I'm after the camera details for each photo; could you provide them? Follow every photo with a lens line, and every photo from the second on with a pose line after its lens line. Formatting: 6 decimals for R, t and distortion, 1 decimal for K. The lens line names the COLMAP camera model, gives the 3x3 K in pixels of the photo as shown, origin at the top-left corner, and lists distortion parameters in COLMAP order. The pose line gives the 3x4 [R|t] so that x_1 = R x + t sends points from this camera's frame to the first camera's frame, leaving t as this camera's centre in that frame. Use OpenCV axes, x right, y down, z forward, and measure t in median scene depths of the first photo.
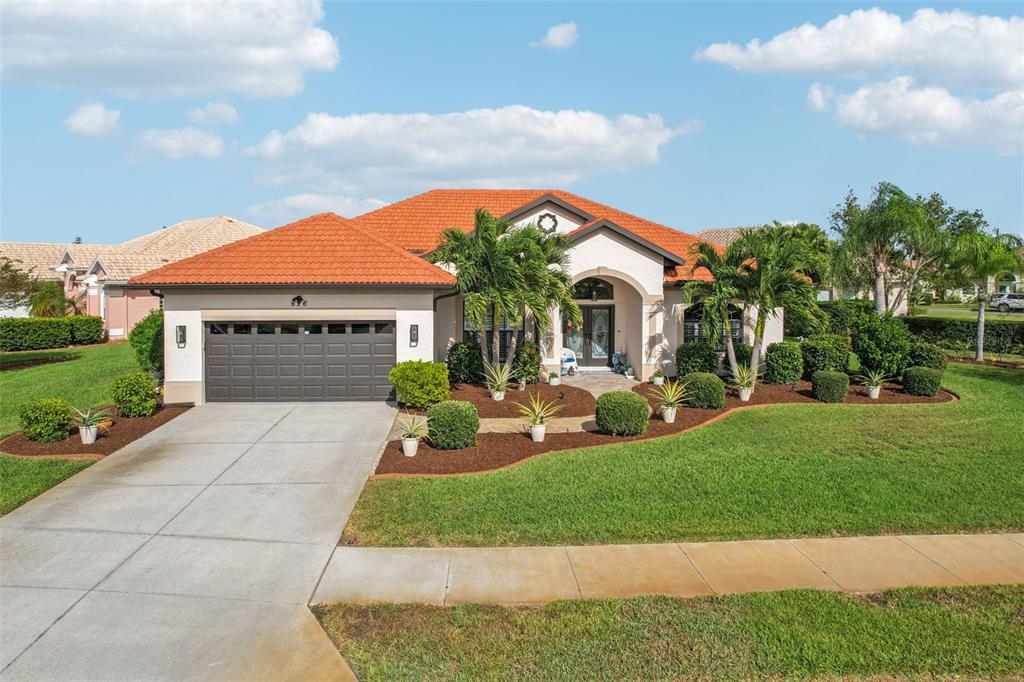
lens RADIAL K [[674.1, 0, 513.0], [0, 674.1, 297.2], [0, 0, 1]] dist [-0.030543, 0.002178]
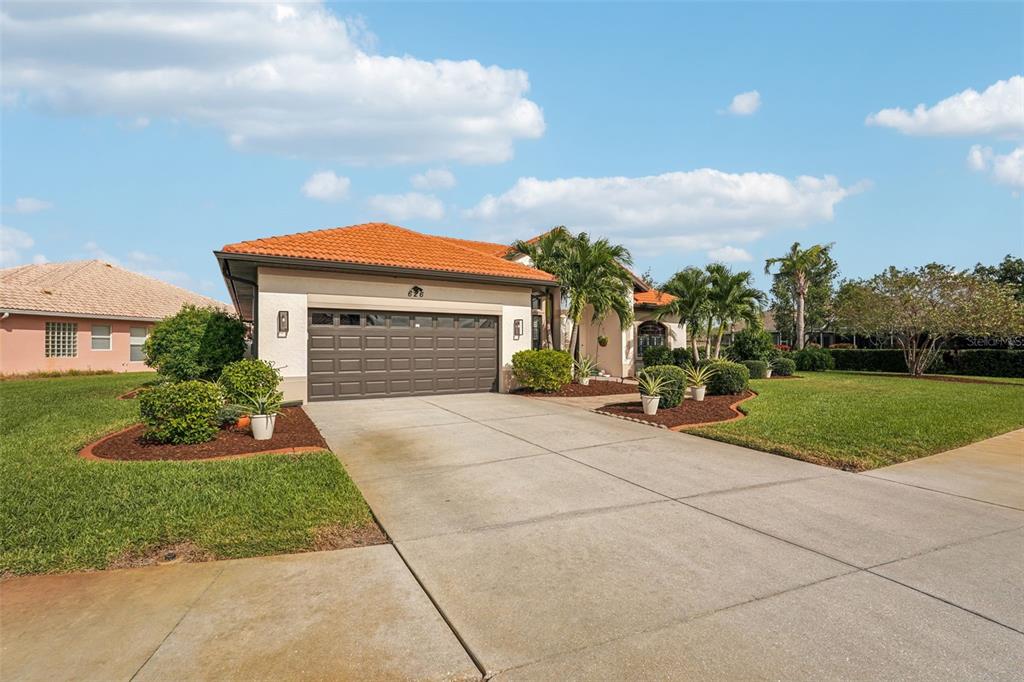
lens RADIAL K [[453.6, 0, 511.7], [0, 453.6, 348.4], [0, 0, 1]] dist [-0.005315, 0.000629]
pose [[0.888556, 0.000606, 0.458768, -0.493024], [0.017707, 0.999209, -0.035616, 0.113810], [-0.458426, 0.039771, 0.887842, 0.348653]]
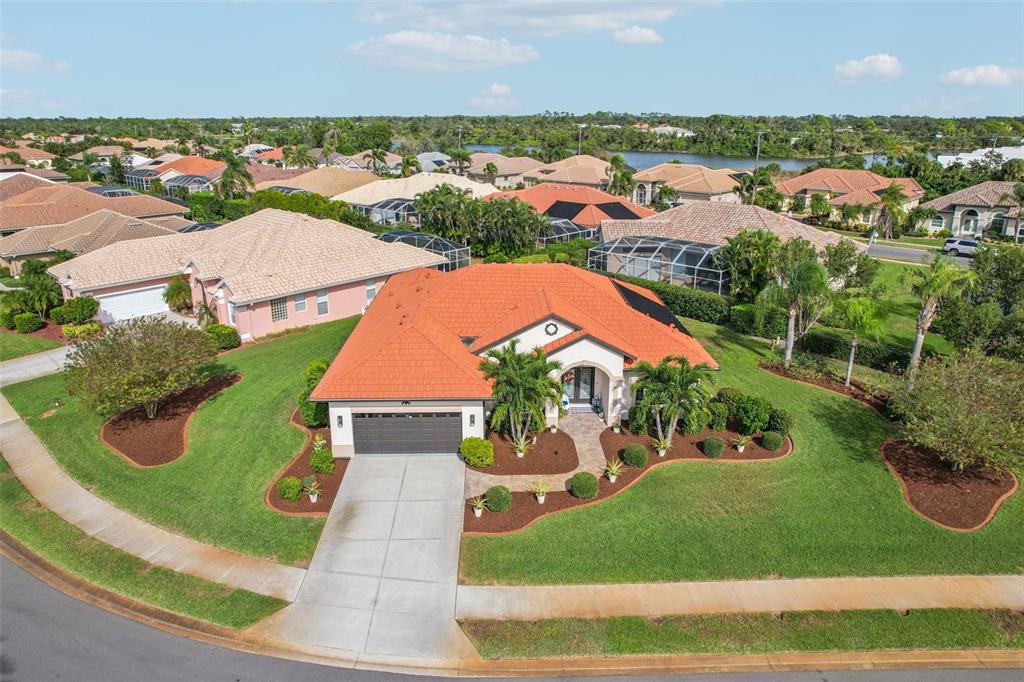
lens RADIAL K [[674.1, 0, 513.0], [0, 674.1, 297.2], [0, 0, 1]] dist [-0.030543, 0.002178]
pose [[0.999644, 0.006121, -0.025950, 0.002297], [0.000060, 0.972768, 0.231782, -0.657731], [0.026663, -0.231701, 0.972421, -0.619505]]
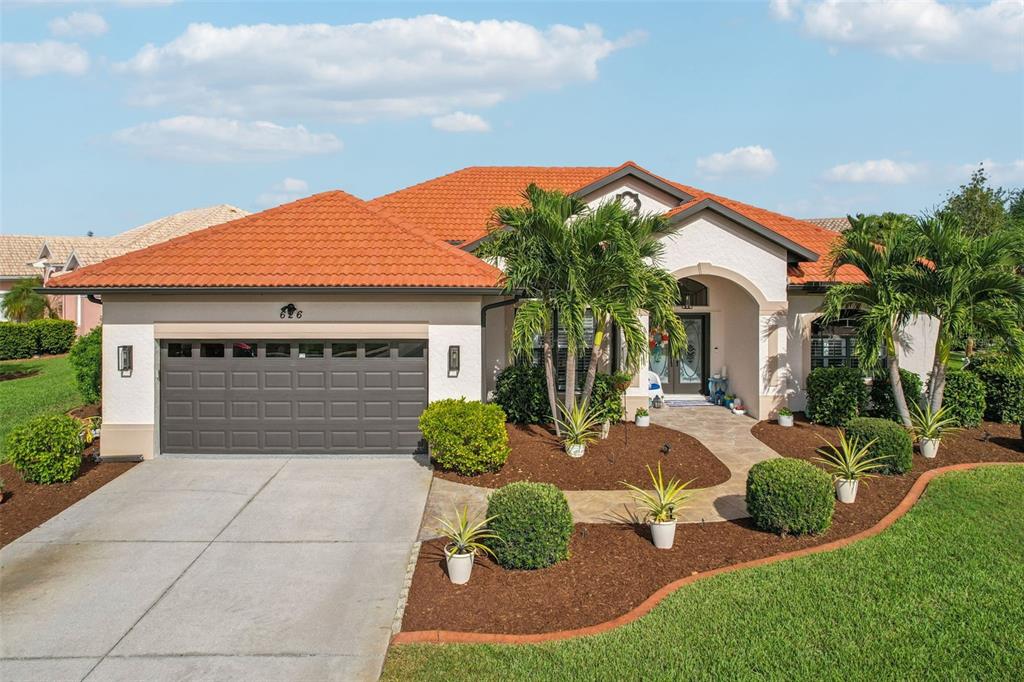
lens RADIAL K [[681.0, 0, 510.0], [0, 681.0, 275.8], [0, 0, 1]] dist [-0.048215, 0.028921]
pose [[0.999512, 0.001775, -0.031177, -0.066627], [-0.002585, 0.999660, -0.025954, -0.013527], [0.031121, 0.026021, 0.999177, 0.295220]]
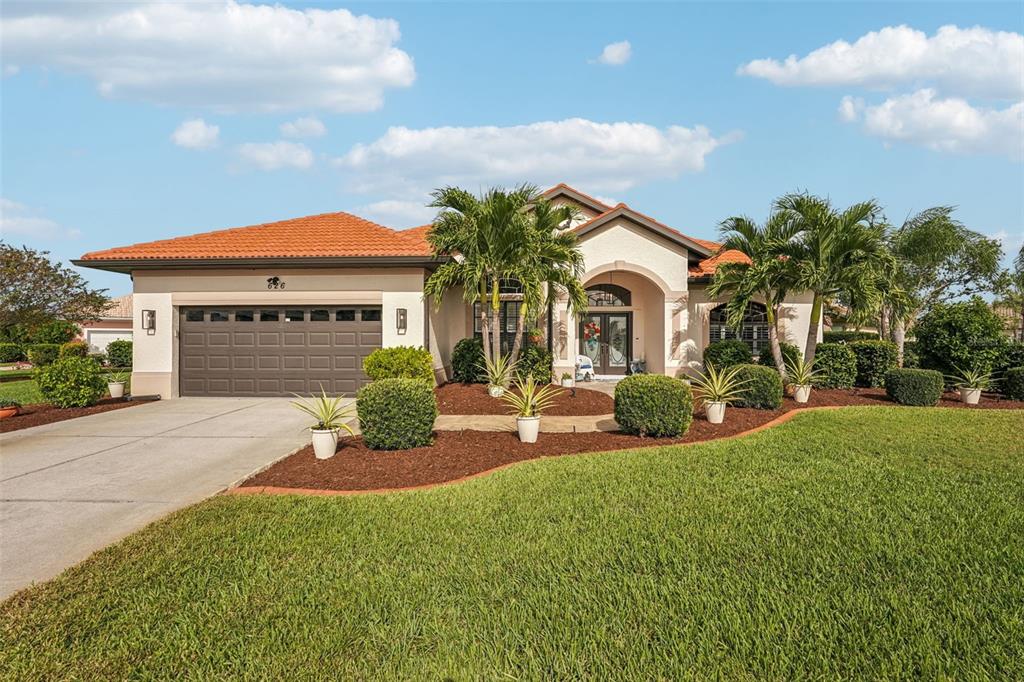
lens RADIAL K [[453.8, 0, 512.0], [0, 453.8, 341.0], [0, 0, 1]] dist [-0.005443, 0.000315]
pose [[0.995486, 0.000564, -0.094906, 0.051009], [-0.003826, 0.999408, -0.034191, 0.101800], [0.094830, 0.034399, 0.994899, 0.428716]]
